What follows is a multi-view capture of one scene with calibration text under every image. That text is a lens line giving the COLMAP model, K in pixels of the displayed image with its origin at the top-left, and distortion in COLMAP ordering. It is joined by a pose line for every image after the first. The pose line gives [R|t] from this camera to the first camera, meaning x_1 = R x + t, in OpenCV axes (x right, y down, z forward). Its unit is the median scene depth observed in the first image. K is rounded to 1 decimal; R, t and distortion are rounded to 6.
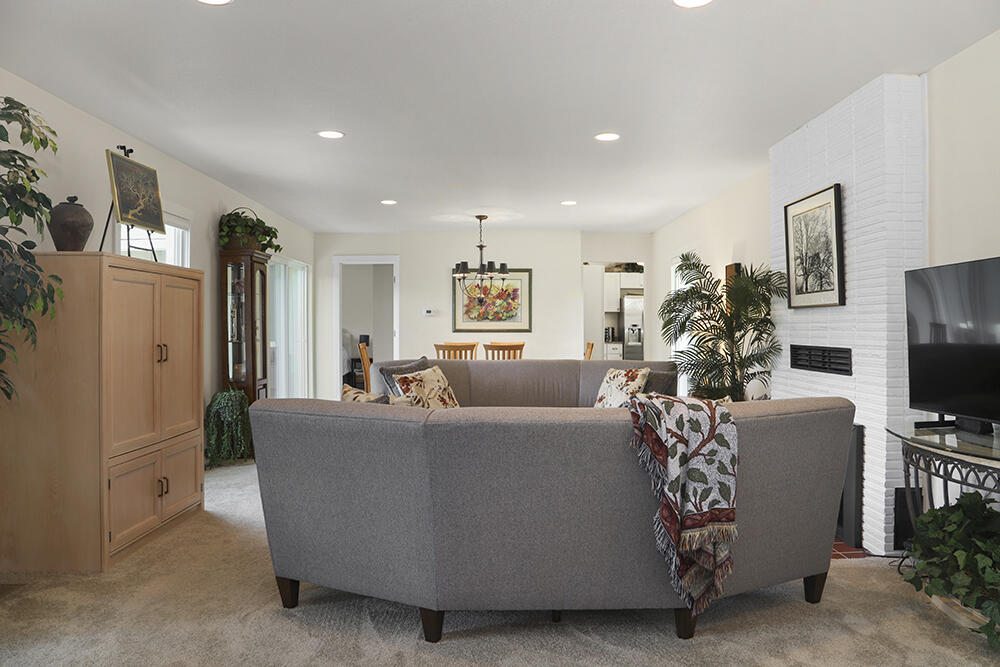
lens RADIAL K [[699.8, 0, 499.2], [0, 699.8, 331.0], [0, 0, 1]] dist [-0.087625, 0.054258]
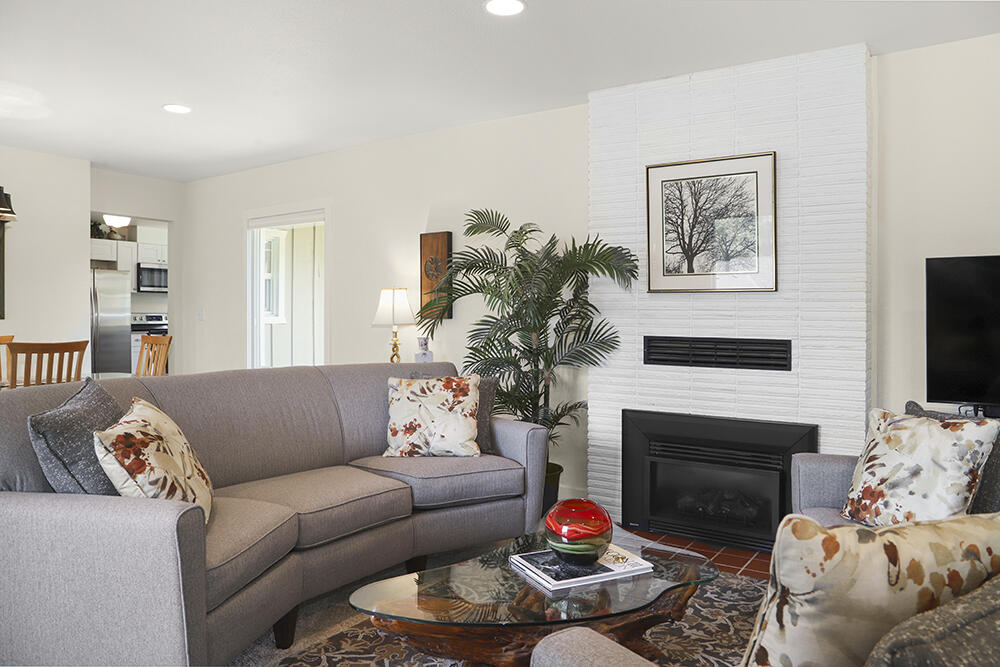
lens RADIAL K [[699.8, 0, 496.0], [0, 699.8, 327.2], [0, 0, 1]] dist [-0.087625, 0.054258]
pose [[0.579947, -0.008306, 0.814612, -0.348954], [-0.003651, 0.999911, 0.012794, -0.000846], [-0.814646, -0.010394, 0.579865, 0.638251]]
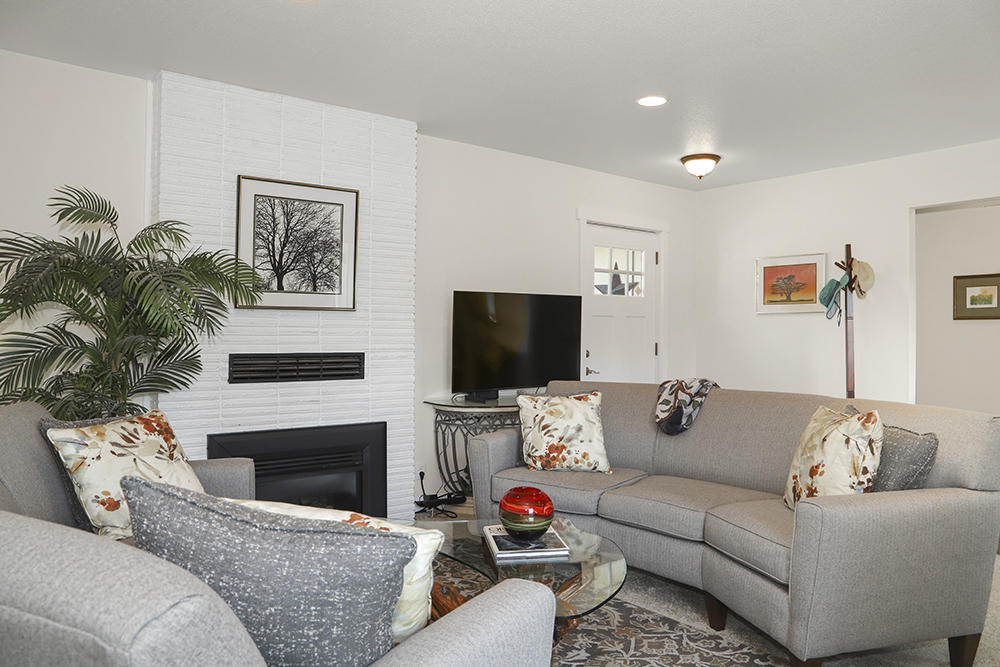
lens RADIAL K [[699.8, 0, 491.7], [0, 699.8, 335.7], [0, 0, 1]] dist [-0.087625, 0.054258]
pose [[-0.596795, -0.001804, 0.802392, -0.367594], [0.001795, 0.999992, 0.003583, -0.003081], [-0.802392, 0.003579, -0.596787, 1.188442]]
